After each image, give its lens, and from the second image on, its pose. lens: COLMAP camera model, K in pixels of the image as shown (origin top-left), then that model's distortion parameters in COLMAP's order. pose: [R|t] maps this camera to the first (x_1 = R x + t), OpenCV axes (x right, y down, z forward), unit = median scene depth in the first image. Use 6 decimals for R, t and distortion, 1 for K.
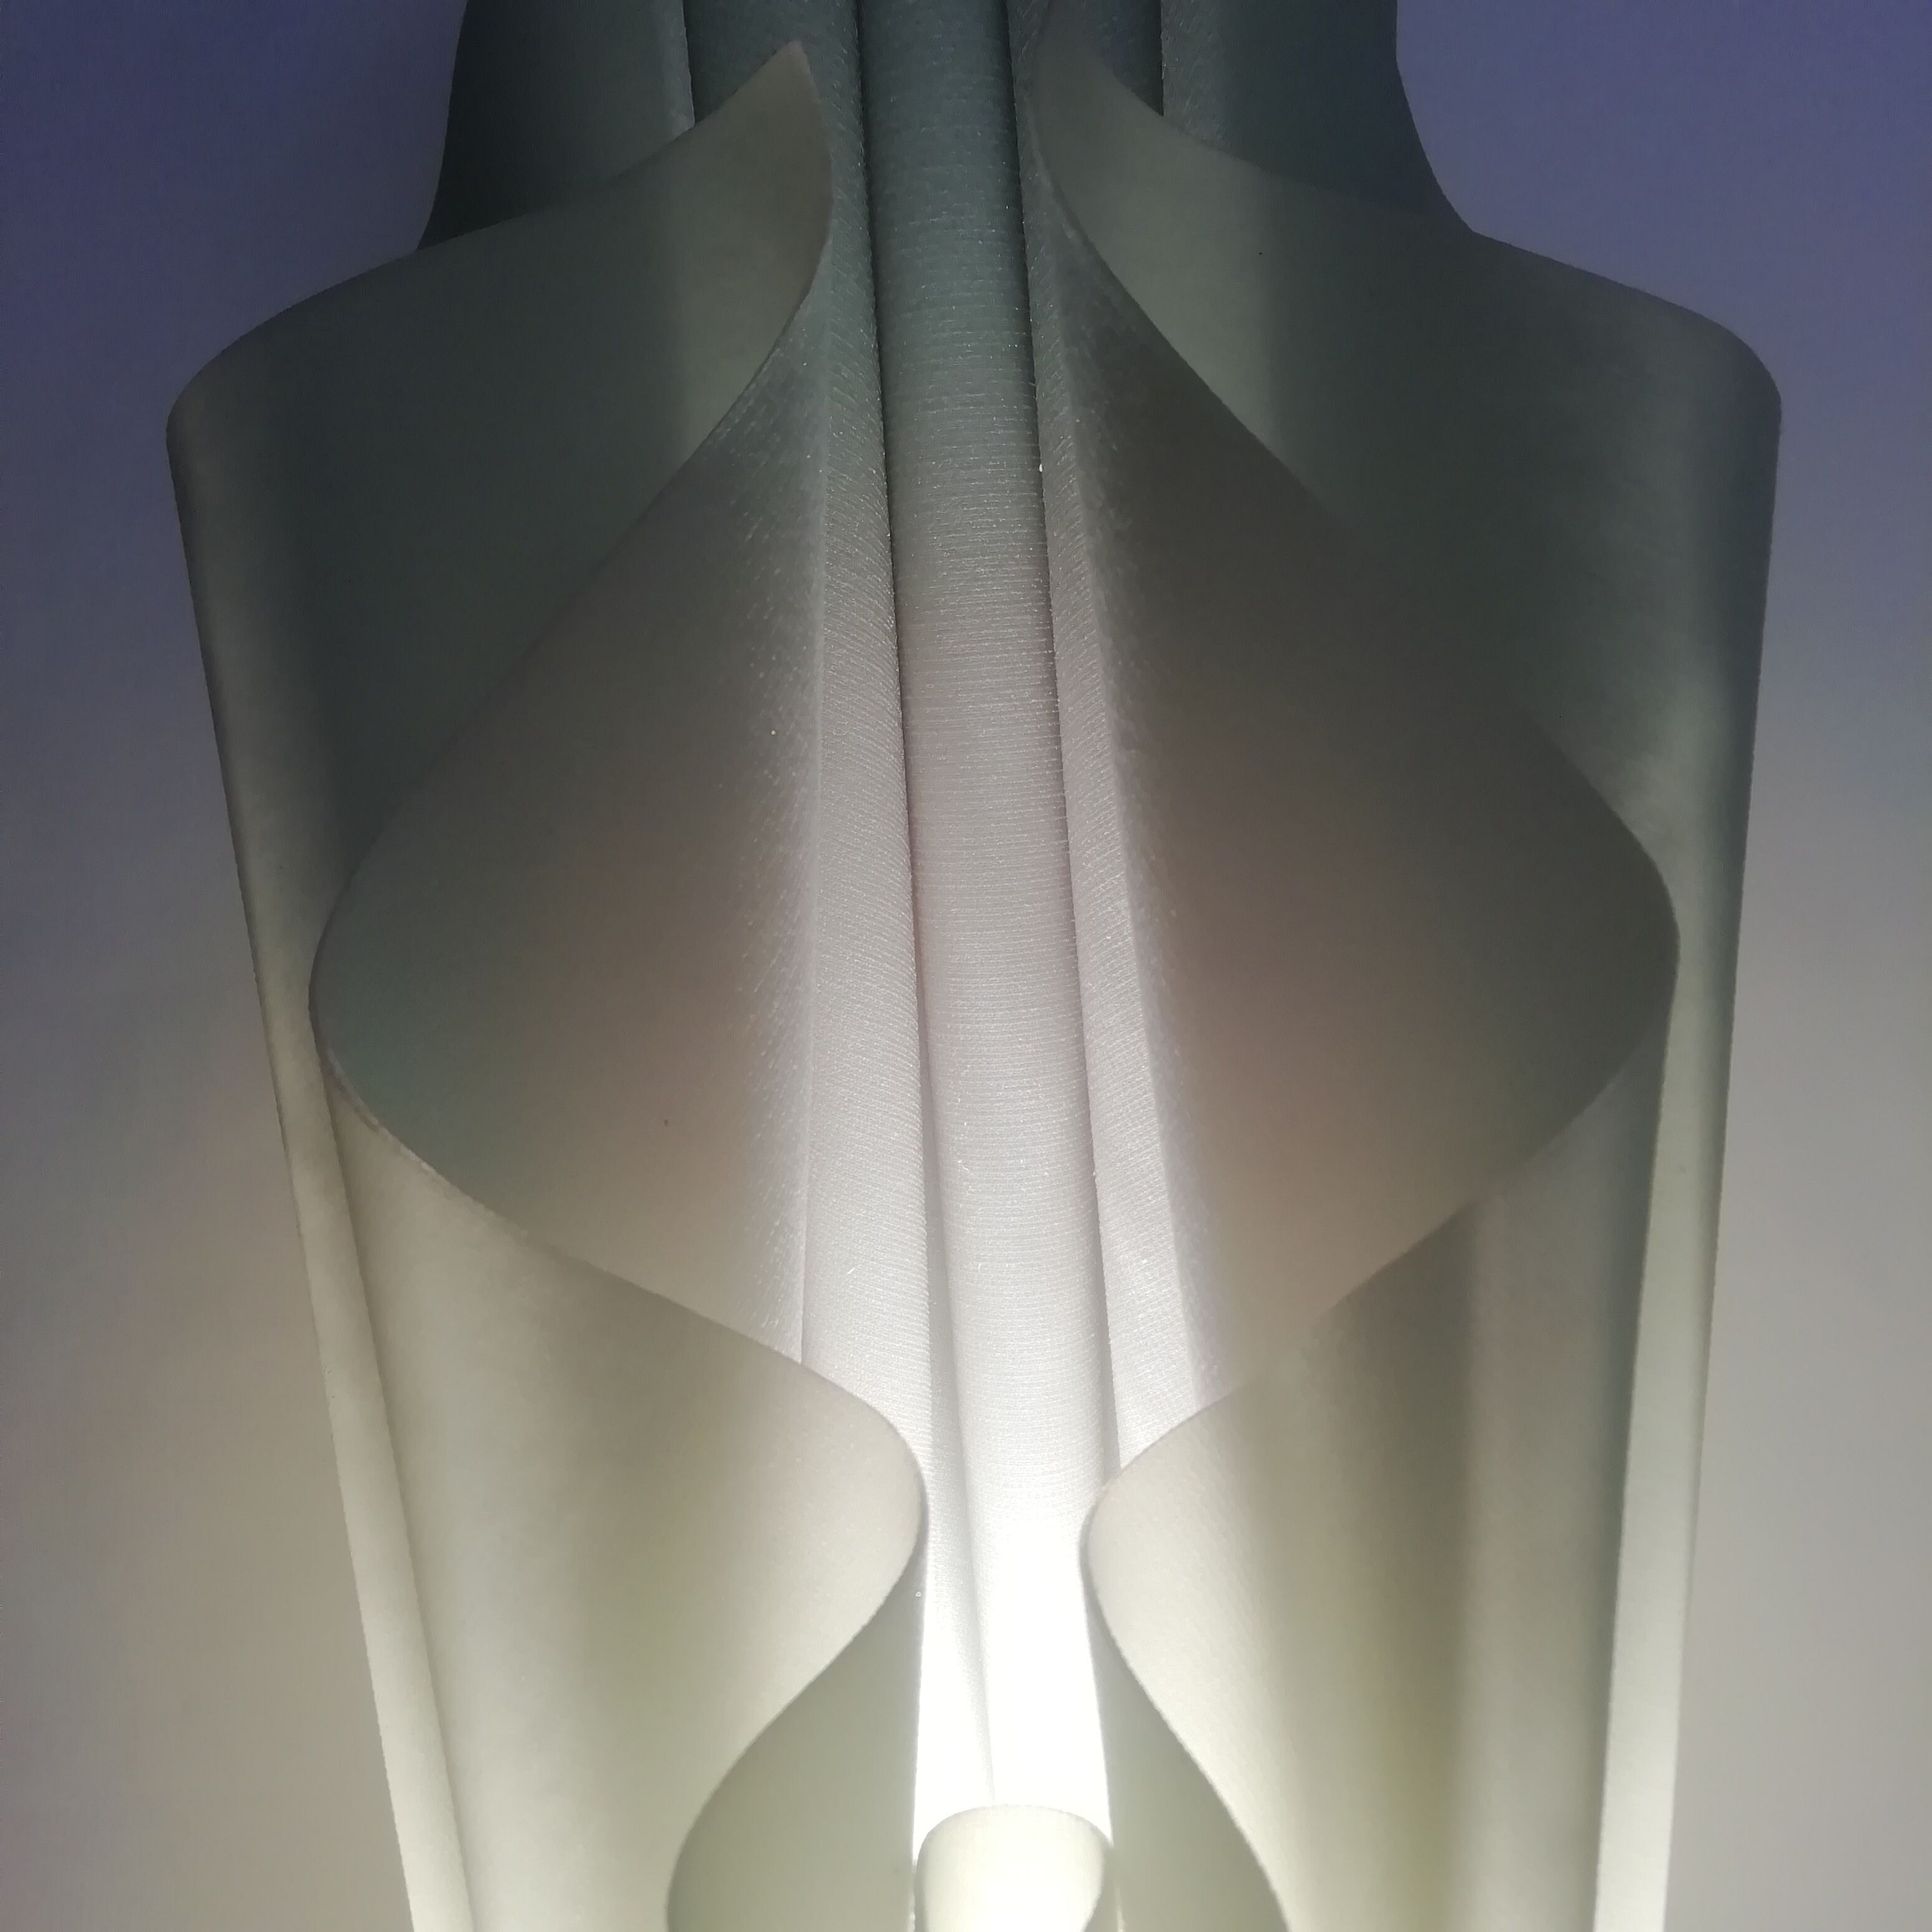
lens RADIAL K [[1846.7, 0, 1033.7], [0, 1846.7, 971.5], [0, 0, 1]] dist [-0.012761, -0.108696]
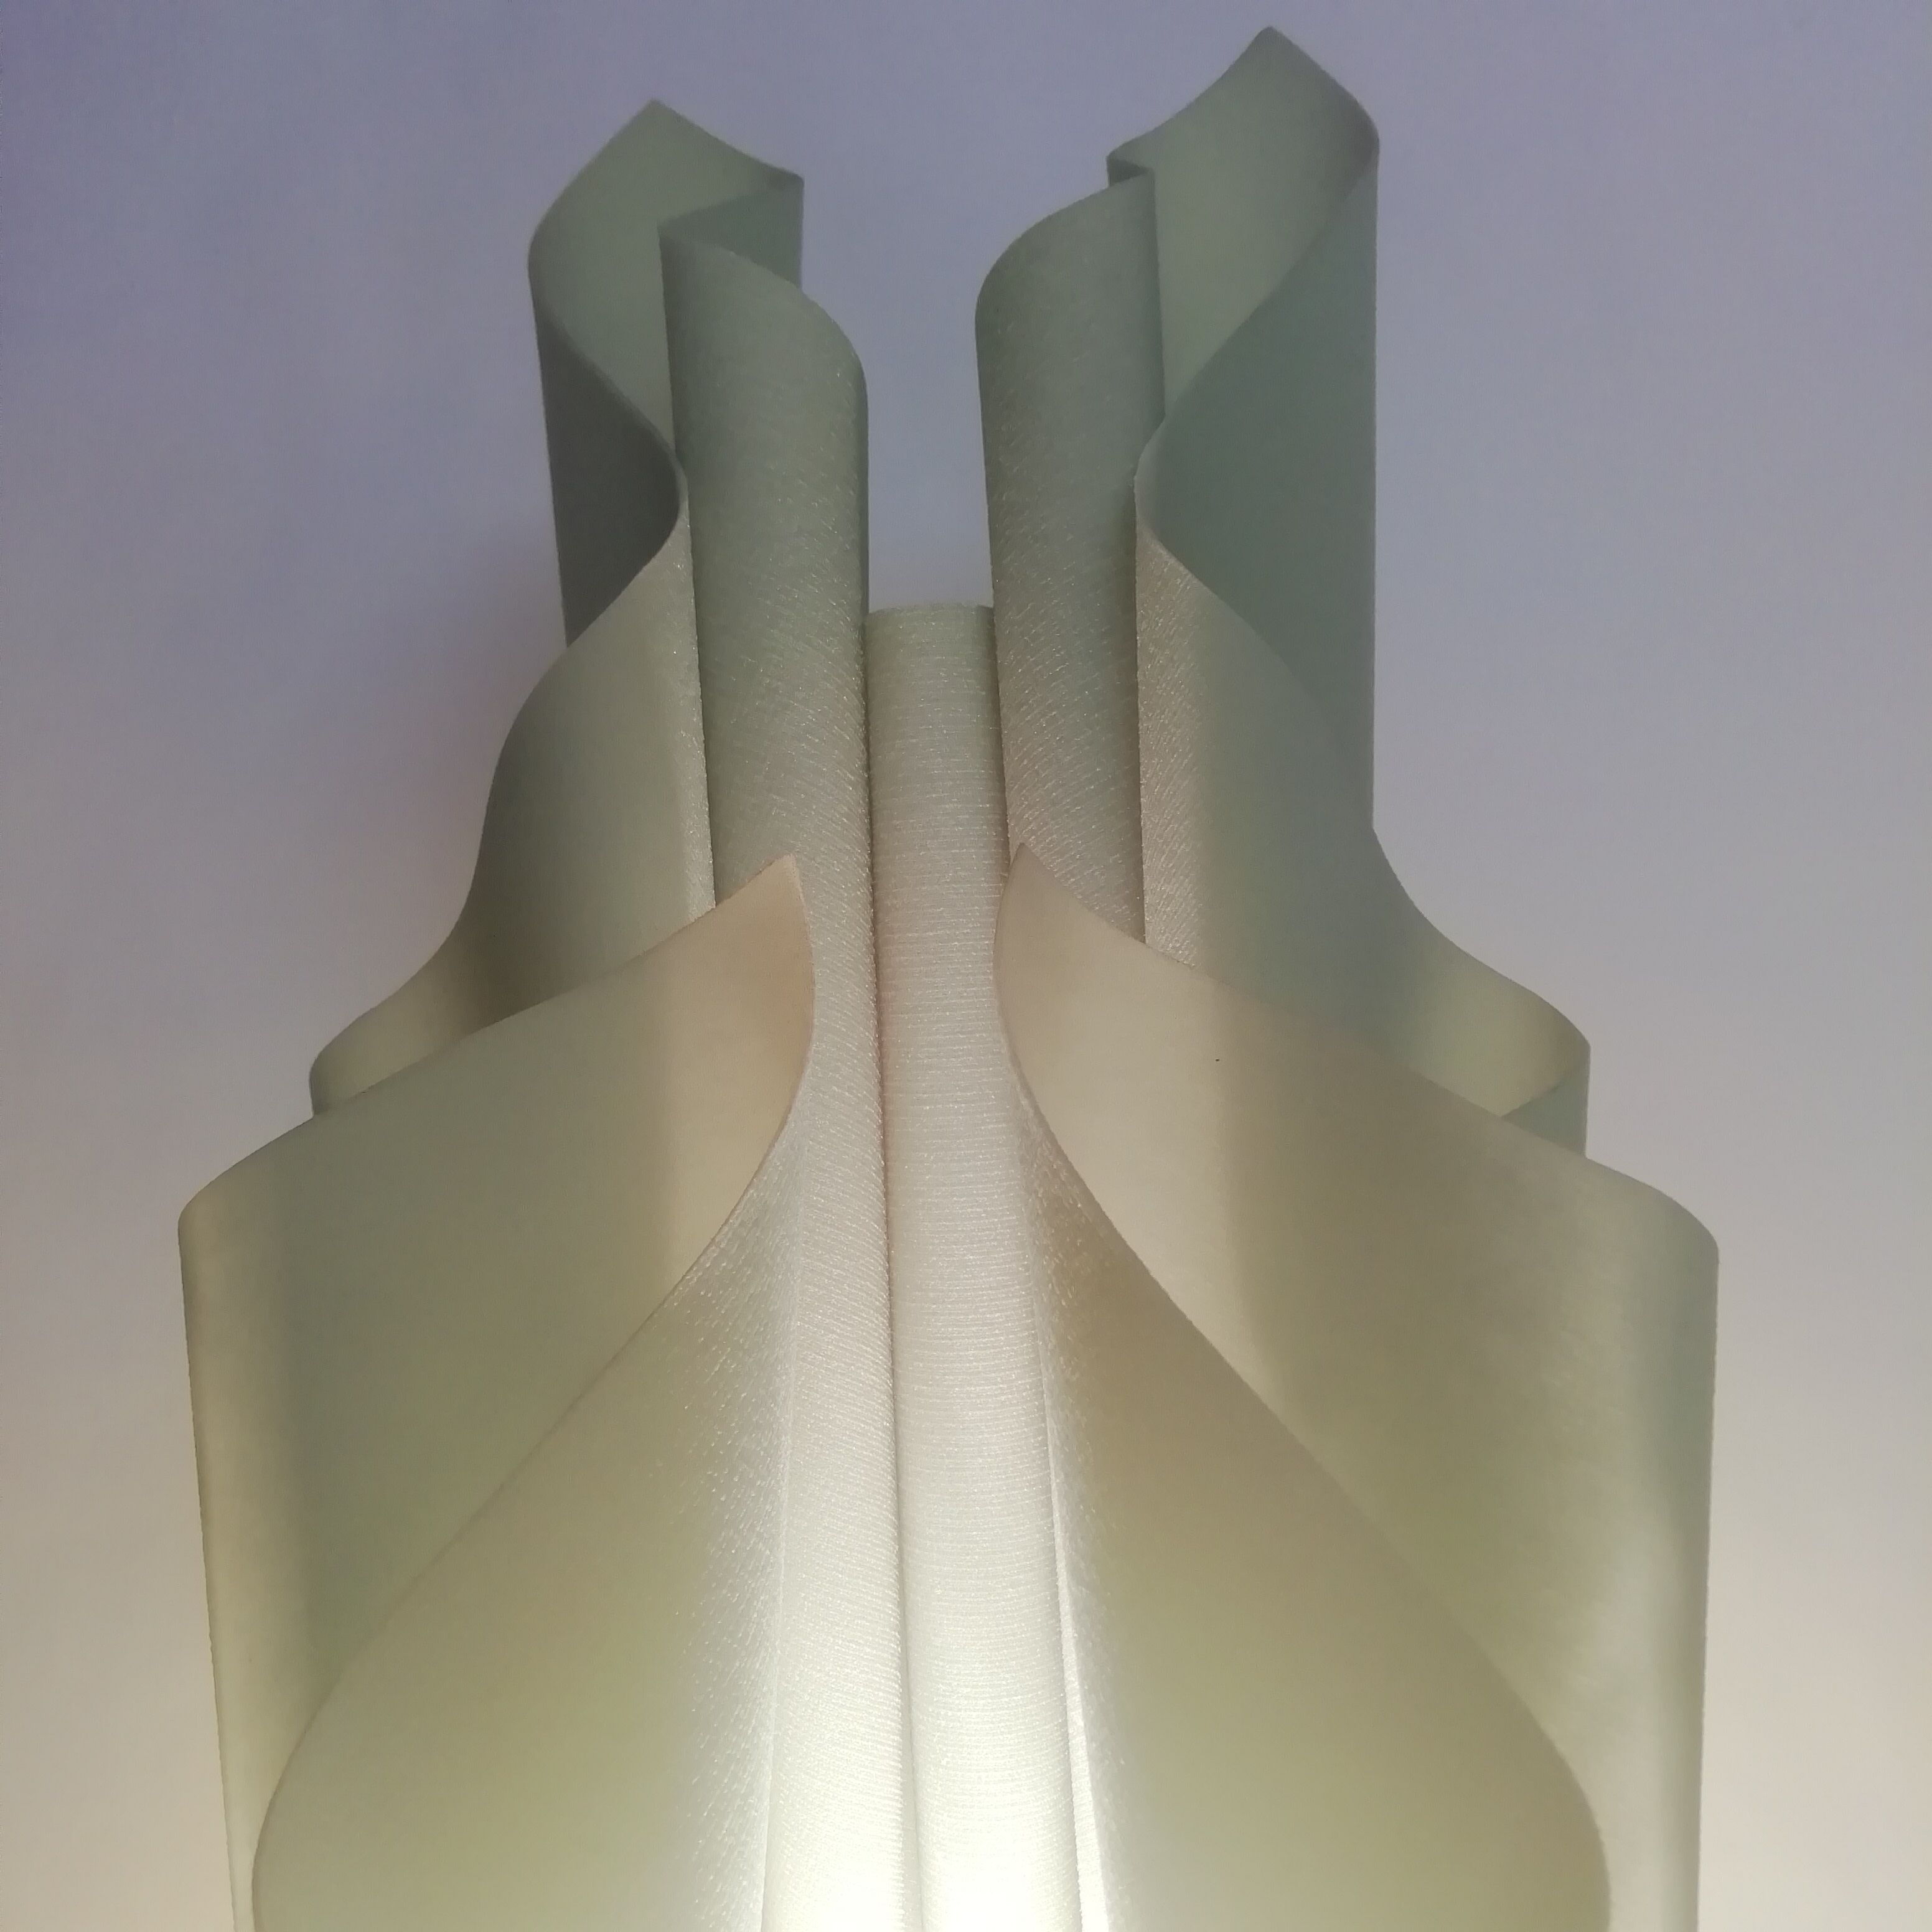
lens RADIAL K [[1846.7, 0, 1033.7], [0, 1846.7, 971.5], [0, 0, 1]] dist [-0.012761, -0.108696]
pose [[0.999684, 0.008519, -0.023638, 0.030321], [-0.013660, 0.973865, -0.226717, -0.140543], [0.021089, 0.226968, 0.973674, -0.038650]]
